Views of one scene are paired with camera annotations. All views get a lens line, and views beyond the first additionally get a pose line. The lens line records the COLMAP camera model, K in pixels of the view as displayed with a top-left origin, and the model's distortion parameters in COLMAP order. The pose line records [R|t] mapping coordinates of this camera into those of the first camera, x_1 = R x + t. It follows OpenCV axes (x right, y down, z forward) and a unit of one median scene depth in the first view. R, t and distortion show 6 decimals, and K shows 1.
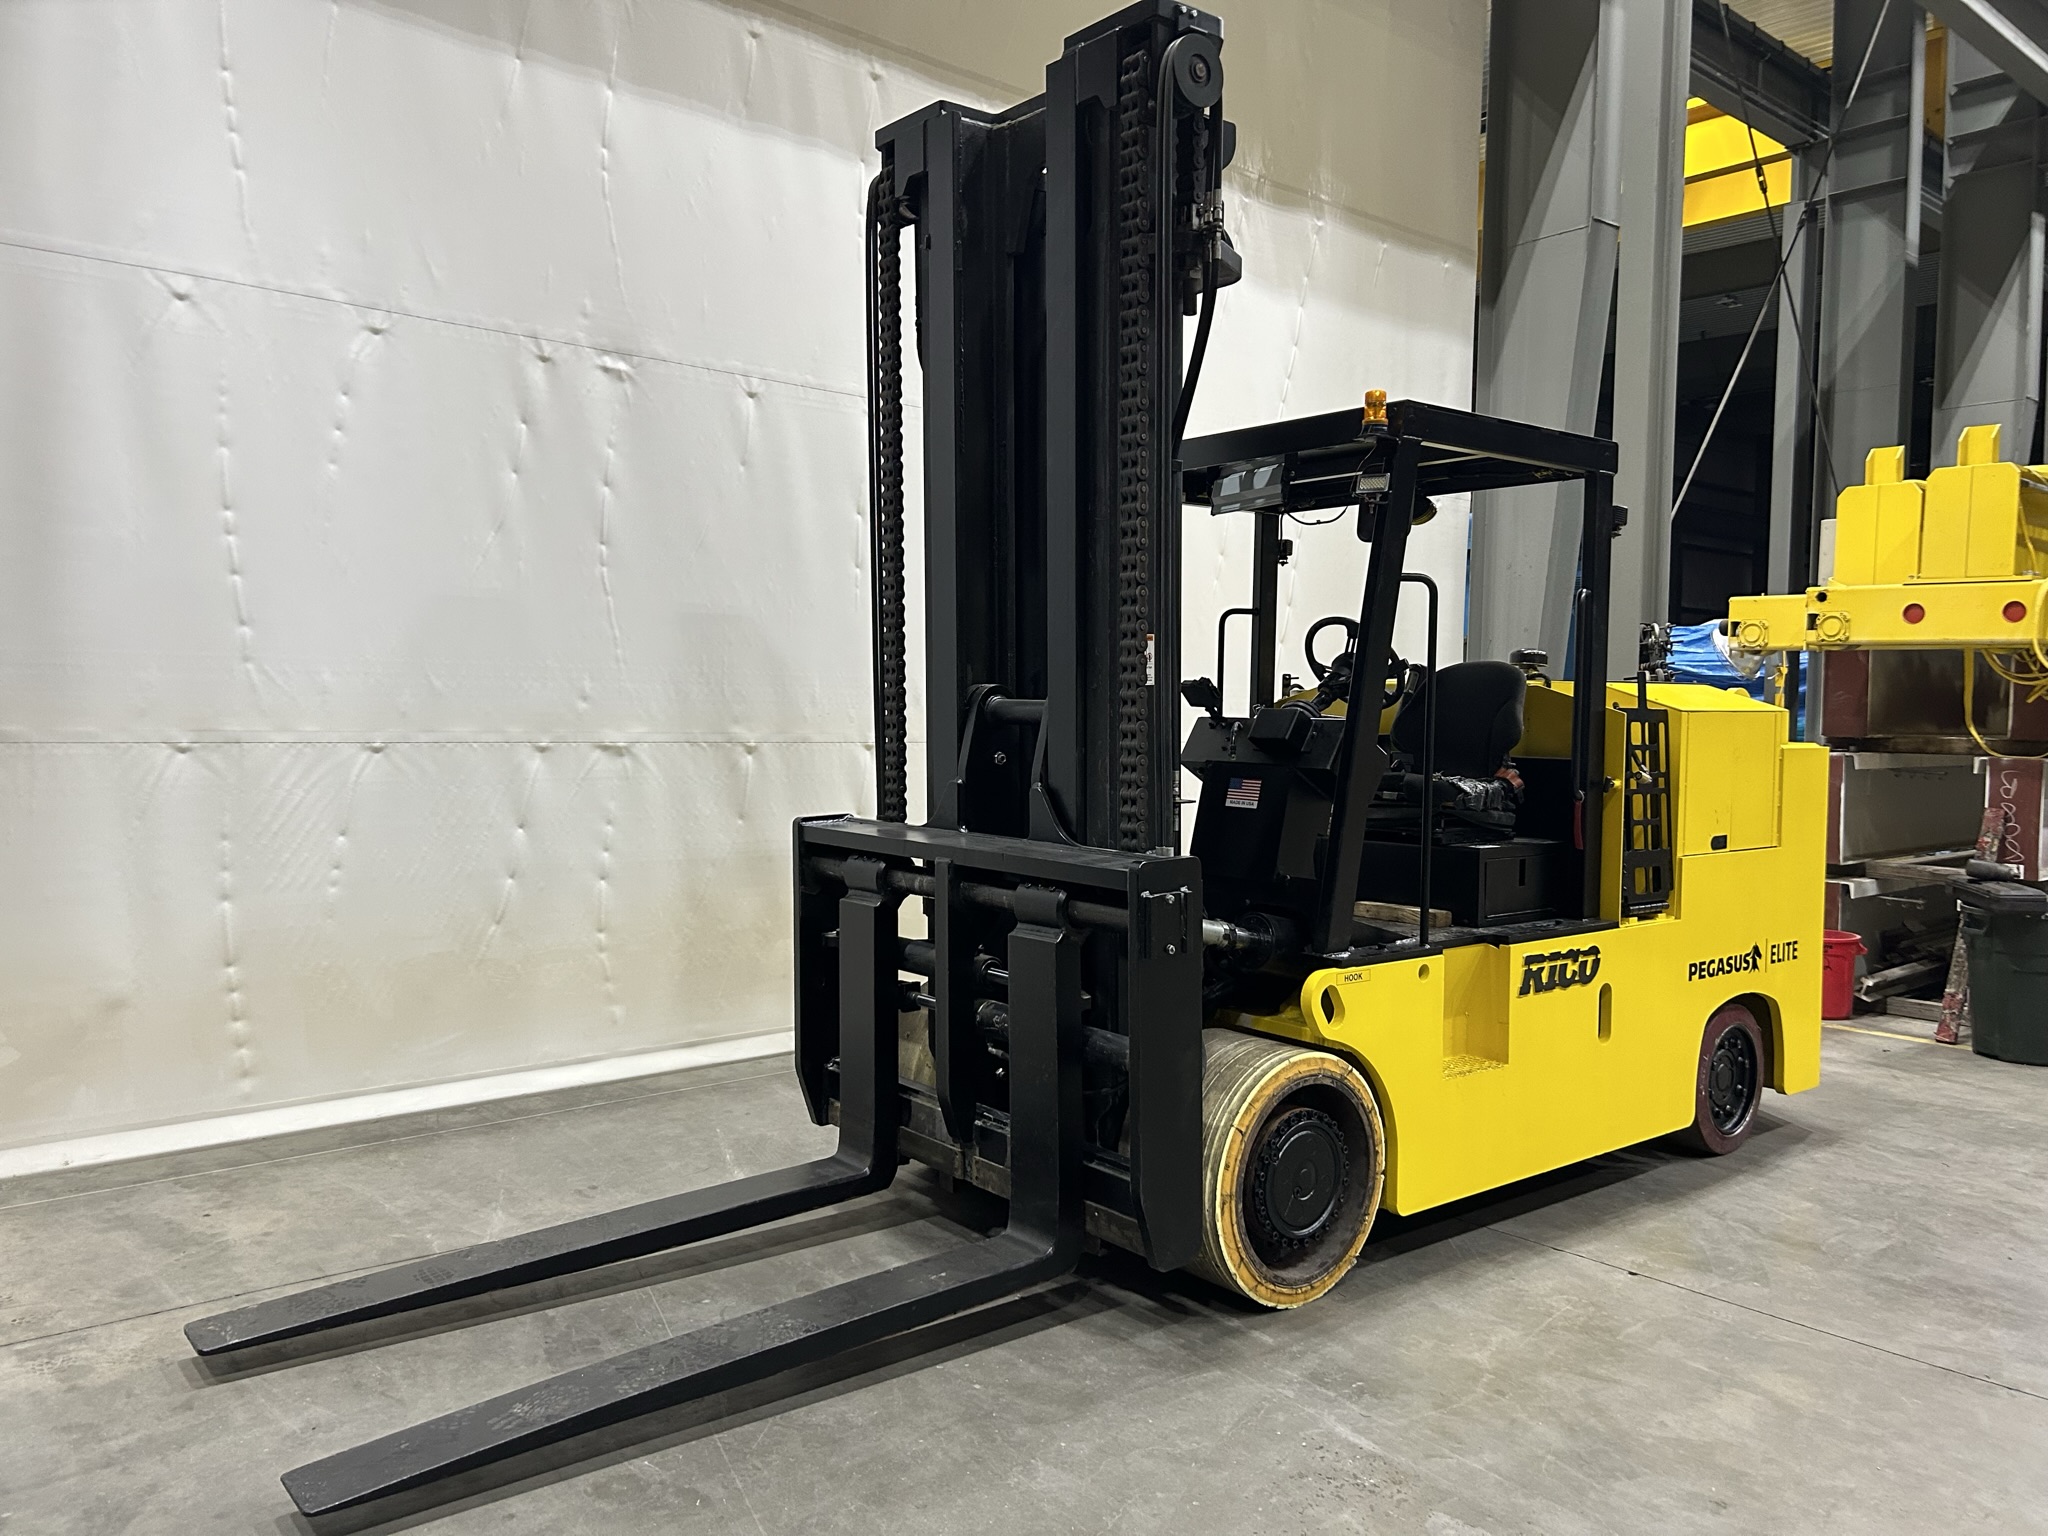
lens RADIAL K [[1542.6, 0, 1010.2], [0, 1542.6, 749.6], [0, 0, 1]] dist [0.051925, -0.056965]
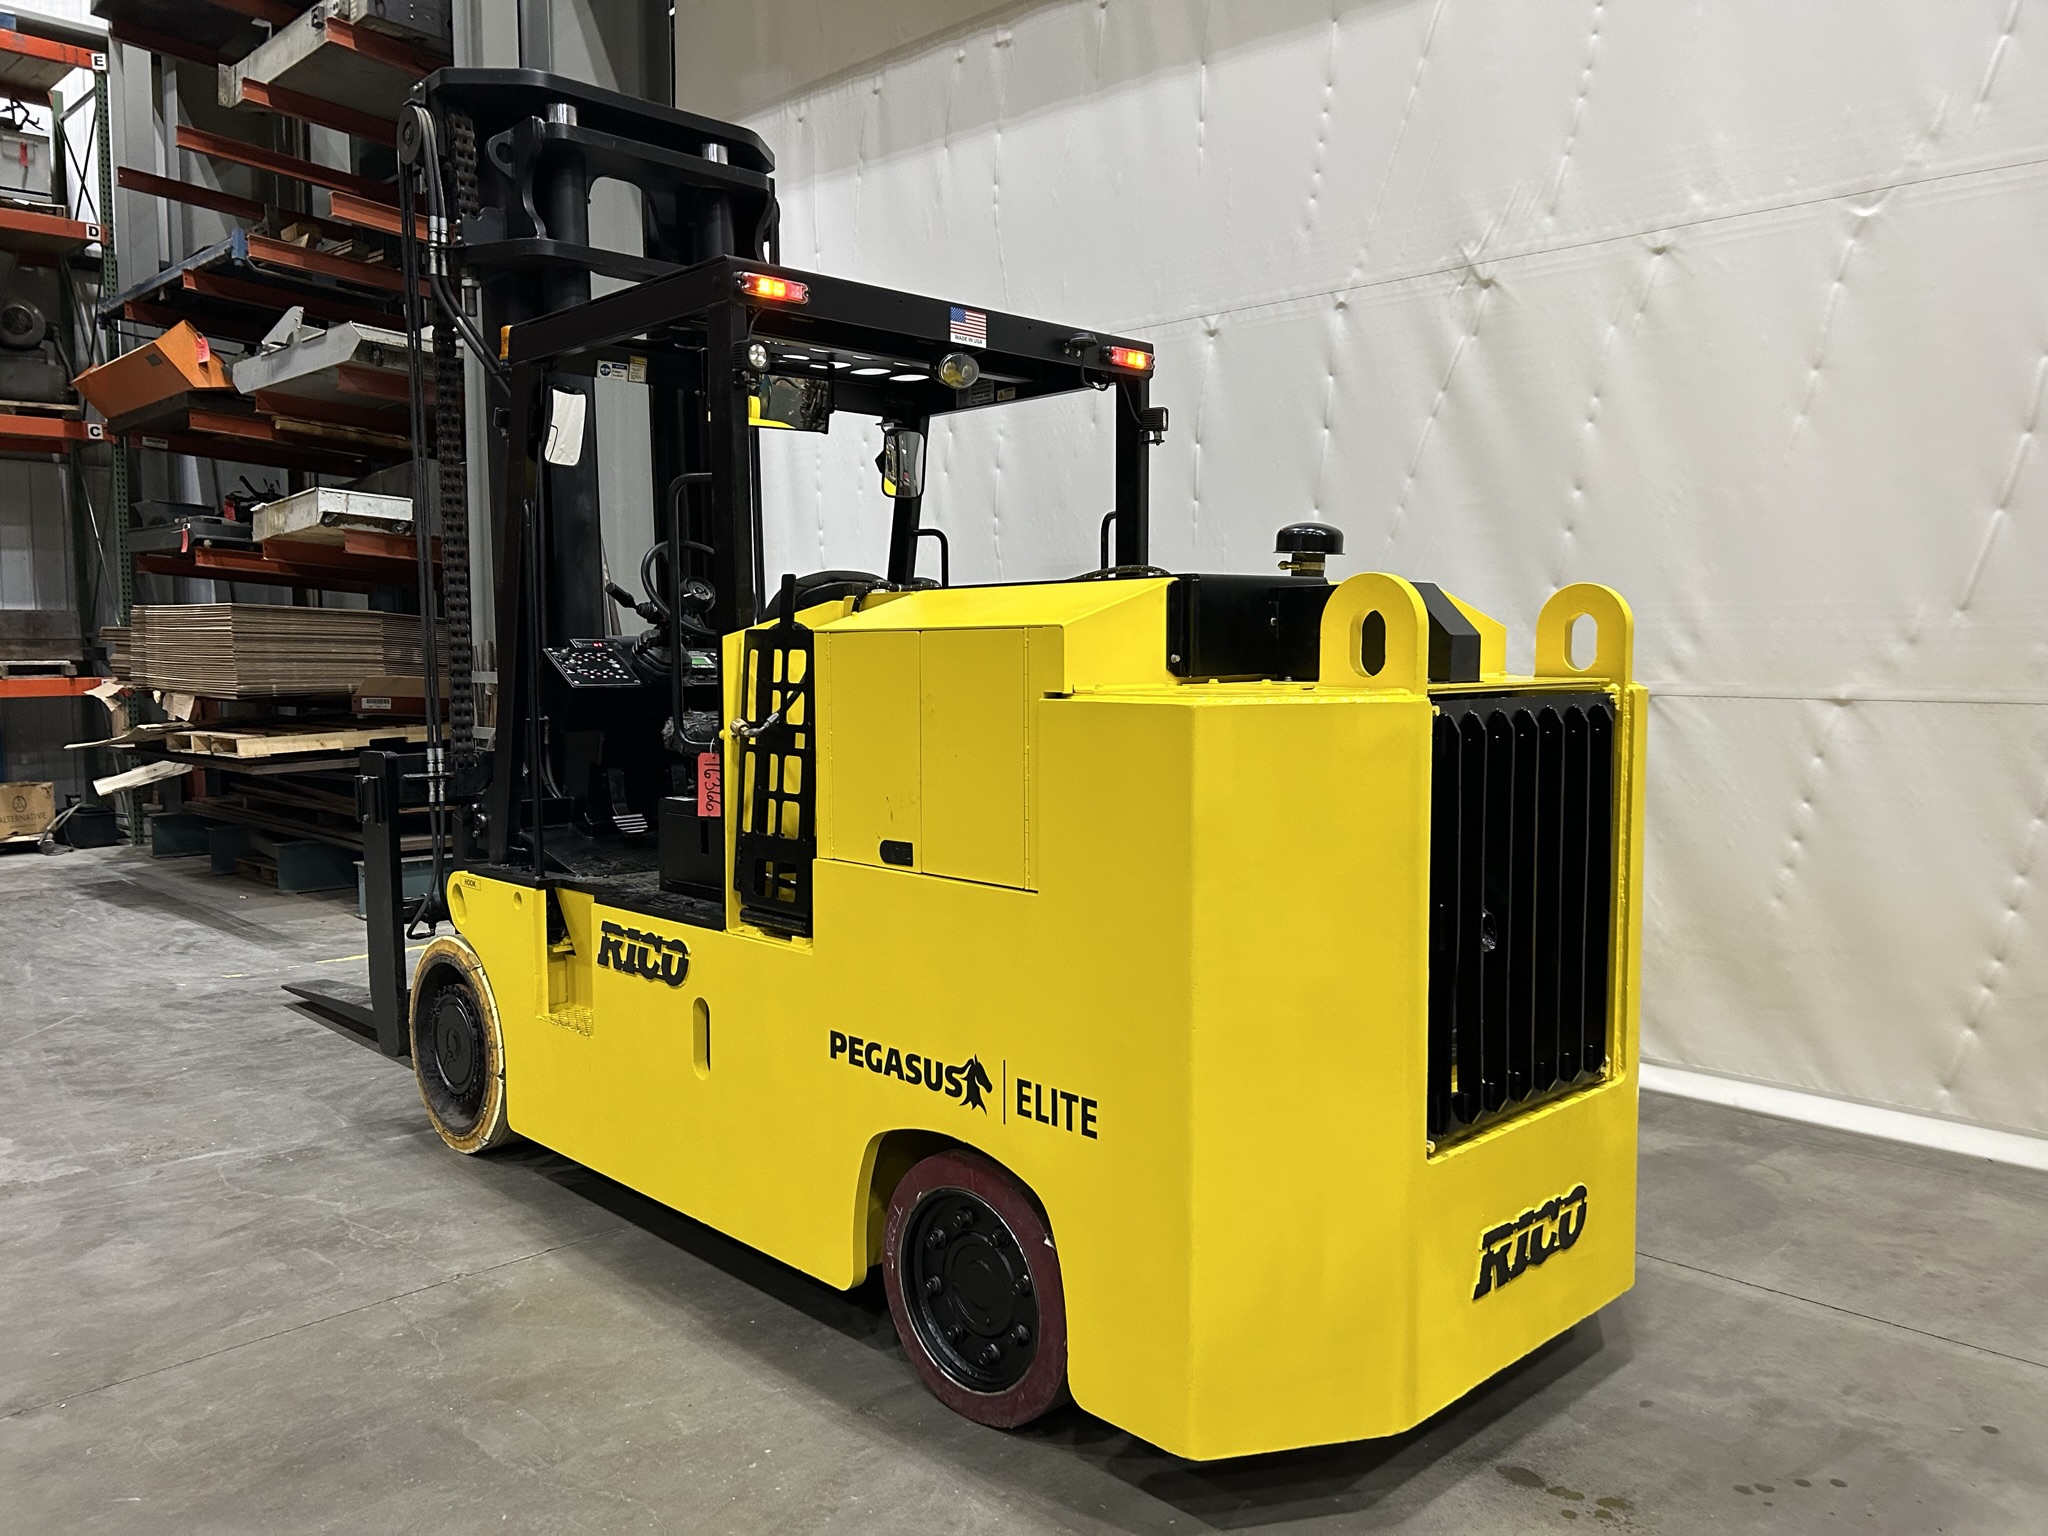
lens RADIAL K [[1542.6, 0, 1020.2], [0, 1542.6, 764.4], [0, 0, 1]] dist [0.051925, -0.056965]
pose [[0.090084, 0.059965, -0.994127, 1.010253], [-0.030929, 0.997873, 0.057389, -0.008457], [0.995454, 0.025577, 0.091747, 0.965028]]
